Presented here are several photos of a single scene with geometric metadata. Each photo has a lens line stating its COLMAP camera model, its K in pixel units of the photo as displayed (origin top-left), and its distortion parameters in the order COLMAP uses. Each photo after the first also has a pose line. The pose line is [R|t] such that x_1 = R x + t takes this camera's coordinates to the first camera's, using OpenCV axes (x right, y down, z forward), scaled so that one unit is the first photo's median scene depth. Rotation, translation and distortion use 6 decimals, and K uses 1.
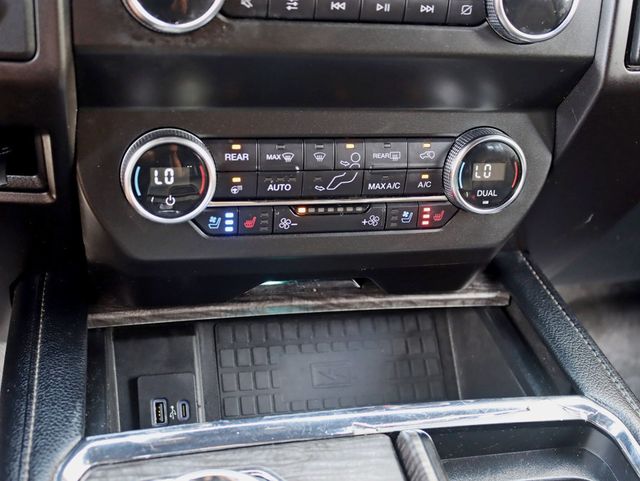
lens RADIAL K [[790.9, 0, 320.0], [0, 790.9, 240.5], [0, 0, 1]] dist [-0.094789, 0.036486]
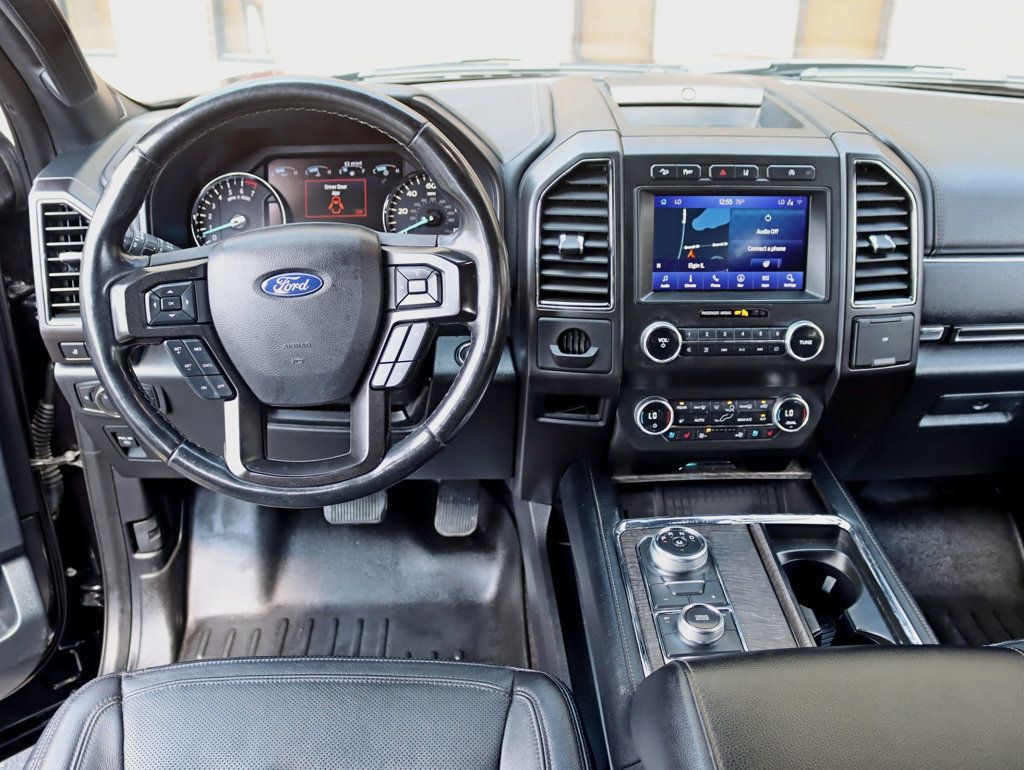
lens RADIAL K [[974.1, 0, 512.0], [0, 974.1, 385.0], [0, 0, 1]] dist [-0.115061, 0.012546]
pose [[0.980906, -0.002263, -0.194471, -0.036180], [-0.016286, 0.995465, -0.093728, 0.107927], [0.193801, 0.095106, 0.976420, -1.930294]]
